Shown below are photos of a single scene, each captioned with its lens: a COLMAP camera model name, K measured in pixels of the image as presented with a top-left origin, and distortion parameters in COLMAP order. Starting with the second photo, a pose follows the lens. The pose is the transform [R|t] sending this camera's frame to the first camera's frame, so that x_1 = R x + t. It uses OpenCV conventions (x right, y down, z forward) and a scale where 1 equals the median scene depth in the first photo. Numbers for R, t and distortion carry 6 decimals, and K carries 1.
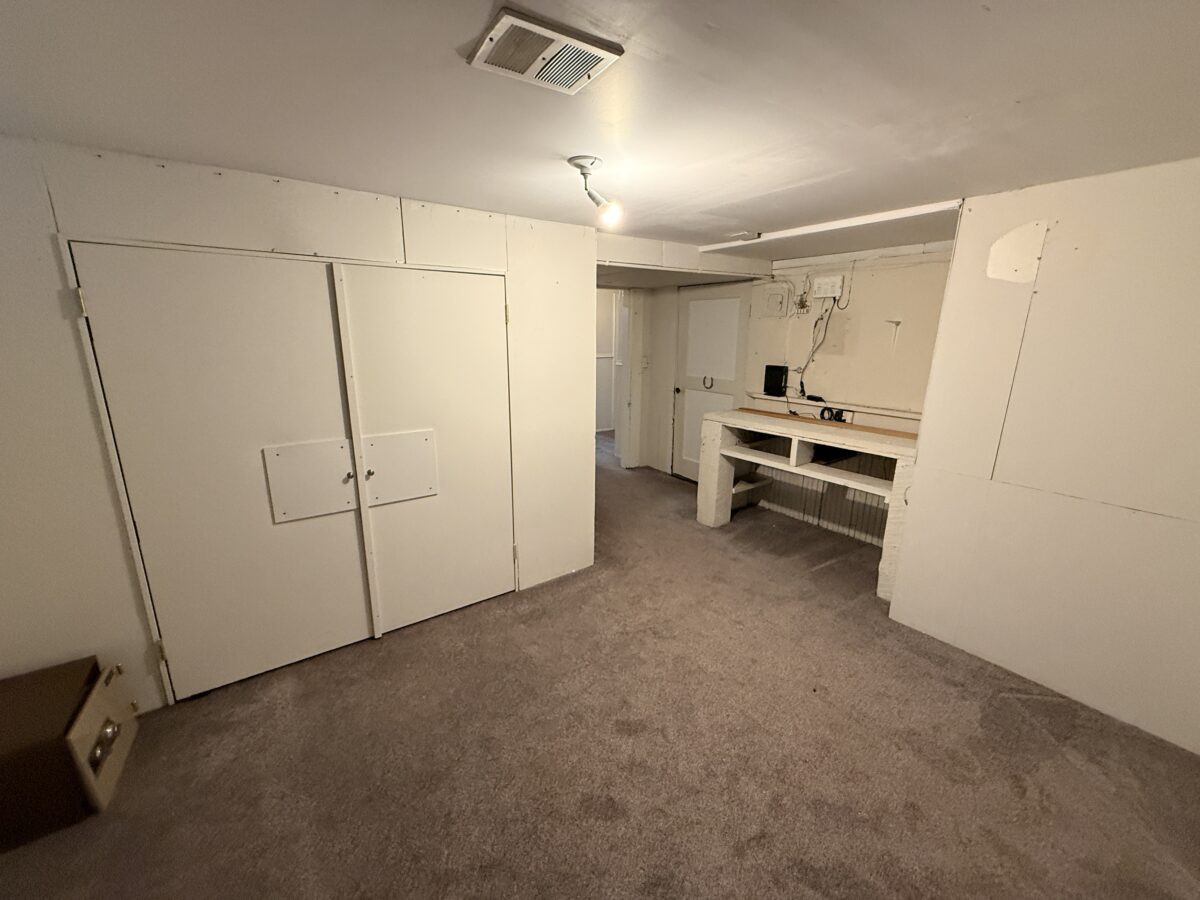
lens RADIAL K [[478.3, 0, 599.1], [0, 478.3, 451.0], [0, 0, 1]] dist [-0.001000, -0.000194]
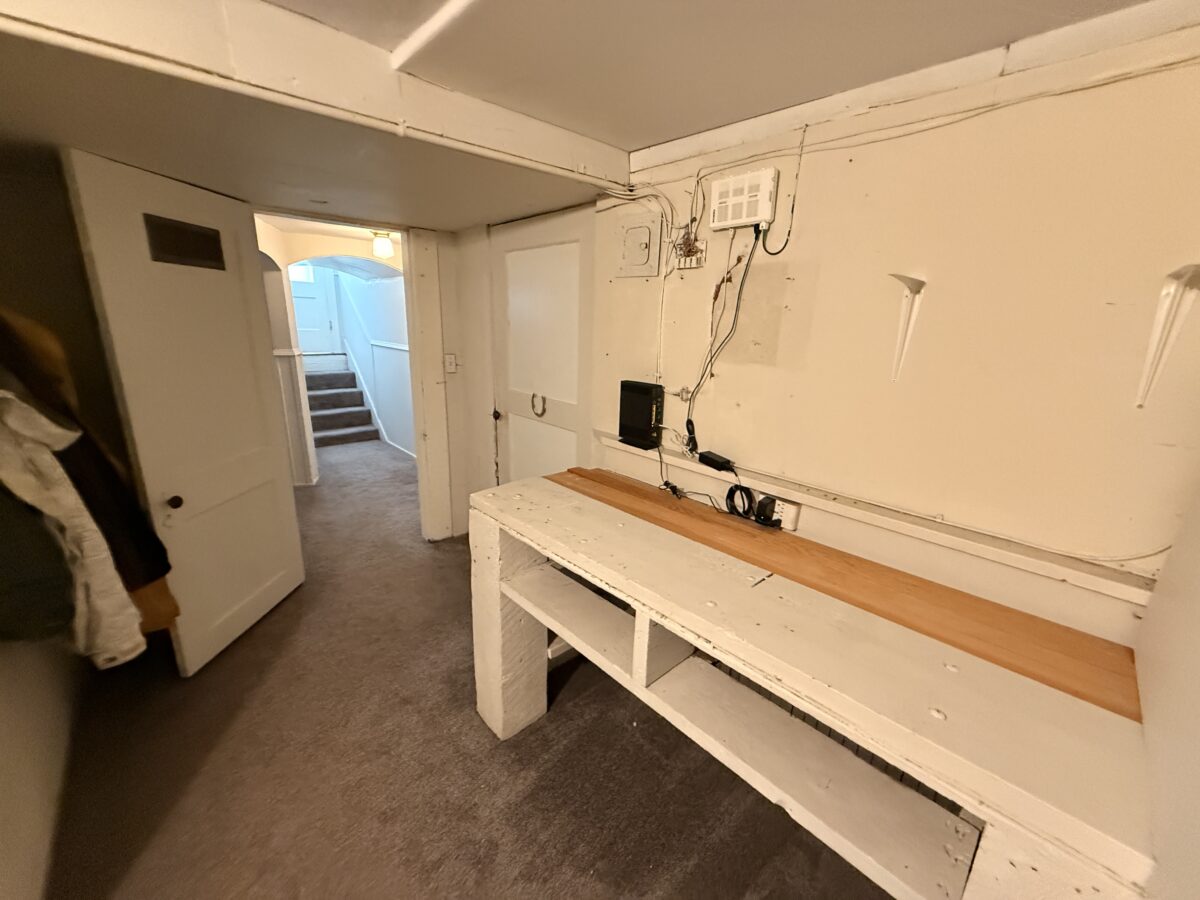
lens RADIAL K [[478.3, 0, 599.4], [0, 478.3, 449.3], [0, 0, 1]] dist [-0.001000, -0.000194]
pose [[0.992669, -0.004395, 0.120782, 0.285491], [0.002338, 0.999850, 0.017166, -0.126570], [-0.120839, -0.016757, 0.992531, 0.561907]]
